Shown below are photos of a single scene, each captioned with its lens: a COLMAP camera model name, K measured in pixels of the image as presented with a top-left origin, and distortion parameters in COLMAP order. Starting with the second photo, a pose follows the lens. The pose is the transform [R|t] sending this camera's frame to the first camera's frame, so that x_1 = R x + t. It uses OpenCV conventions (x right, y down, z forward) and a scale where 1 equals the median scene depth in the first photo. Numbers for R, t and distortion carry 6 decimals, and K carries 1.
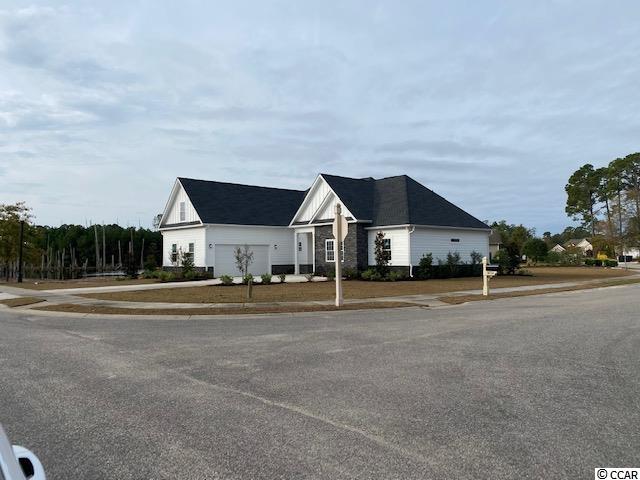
lens RADIAL K [[485.5, 0, 320.0], [0, 485.5, 240.0], [0, 0, 1]] dist [0.032432, -0.000154]
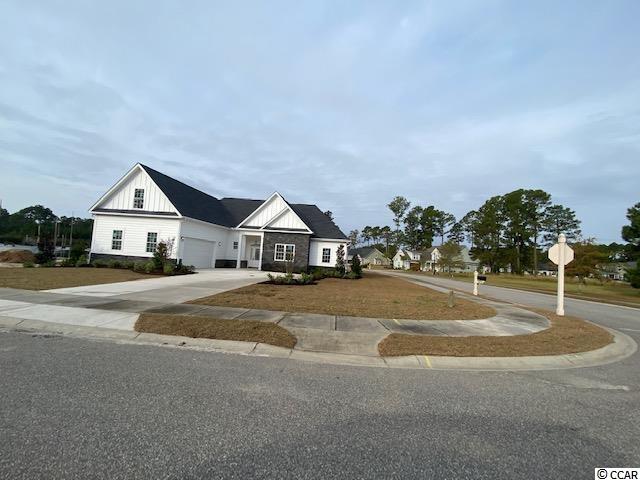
lens RADIAL K [[278.8, 0, 320.0], [0, 278.8, 240.0], [0, 0, 1]] dist [-0.018628, -0.000195]
pose [[0.726062, 0.104804, 0.679595, -0.386566], [-0.097628, 0.994016, -0.048990, 0.014556], [-0.680663, -0.030778, 0.731950, 0.364711]]
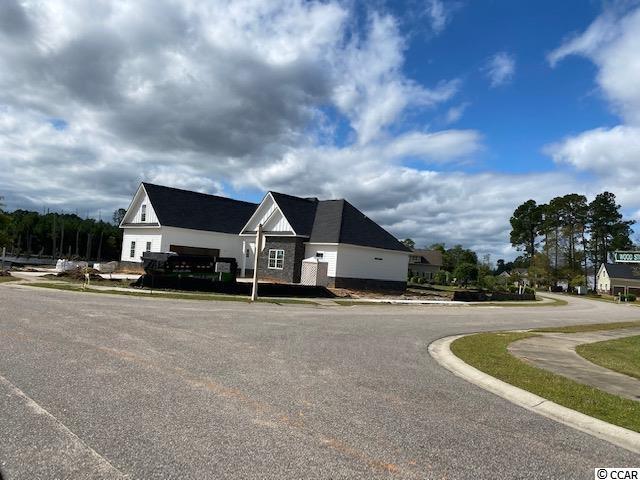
lens RADIAL K [[485.5, 0, 320.0], [0, 485.5, 240.0], [0, 0, 1]] dist [0.032432, -0.000154]
pose [[0.993588, 0.087095, 0.072095, 0.043775], [-0.085638, 0.996059, -0.023063, -0.005574], [-0.073819, 0.016741, 0.997131, -0.147056]]
